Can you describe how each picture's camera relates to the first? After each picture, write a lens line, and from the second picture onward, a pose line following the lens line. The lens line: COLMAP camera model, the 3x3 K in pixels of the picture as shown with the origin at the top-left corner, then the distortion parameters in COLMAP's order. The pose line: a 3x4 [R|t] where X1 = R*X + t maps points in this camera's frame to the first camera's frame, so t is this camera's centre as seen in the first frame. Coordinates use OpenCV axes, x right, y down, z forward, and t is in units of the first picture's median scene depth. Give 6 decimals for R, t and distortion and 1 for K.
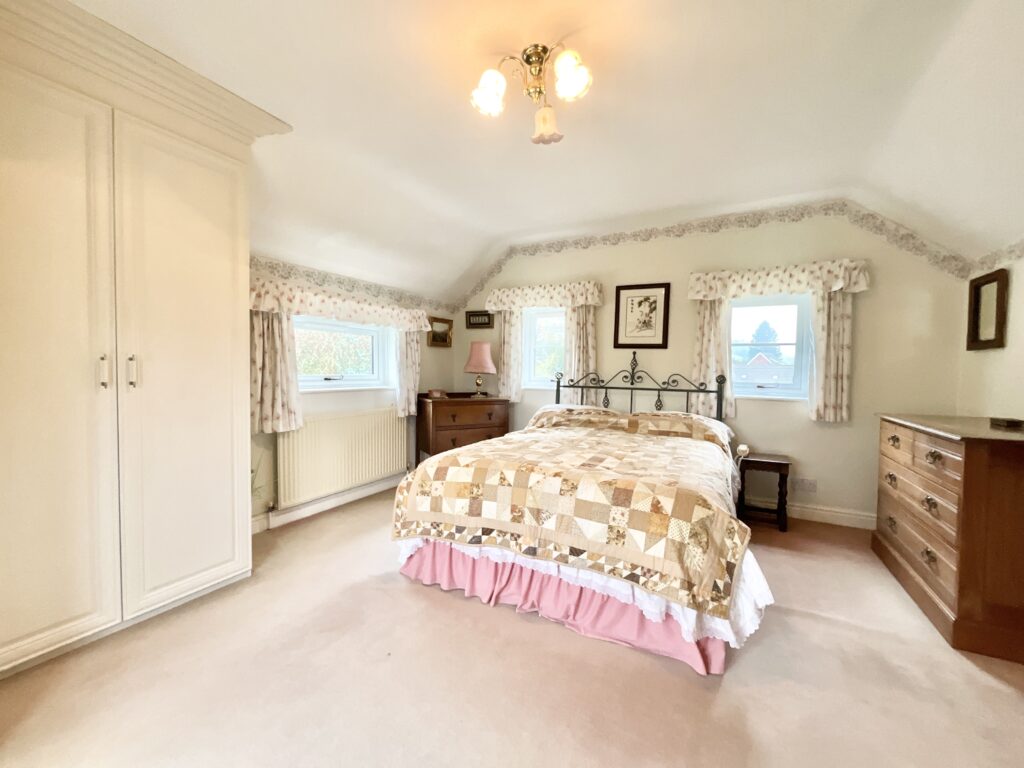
lens RADIAL K [[423.2, 0, 515.0], [0, 423.2, 384.5], [0, 0, 1]] dist [-0.000062, 0.000181]
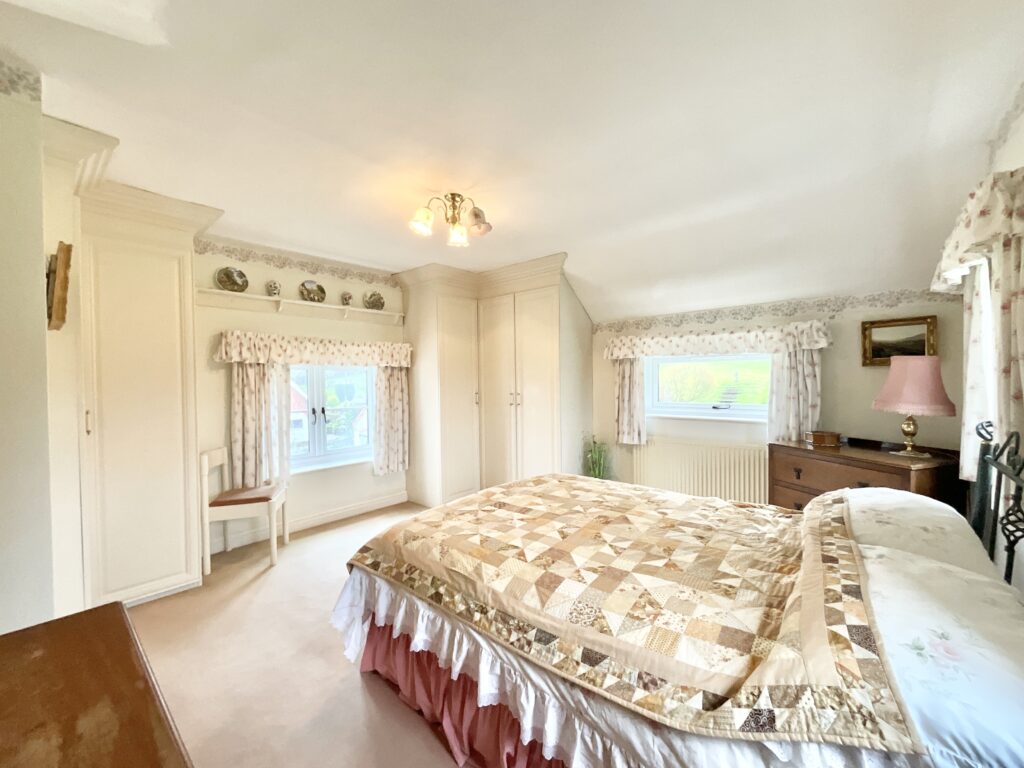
lens RADIAL K [[423.2, 0, 515.0], [0, 423.2, 384.5], [0, 0, 1]] dist [-0.000062, 0.000181]
pose [[-0.255915, -0.001526, -0.966698, 0.674343], [-0.026861, 0.999624, 0.005533, -0.060555], [0.966326, 0.027382, -0.255860, 0.754155]]
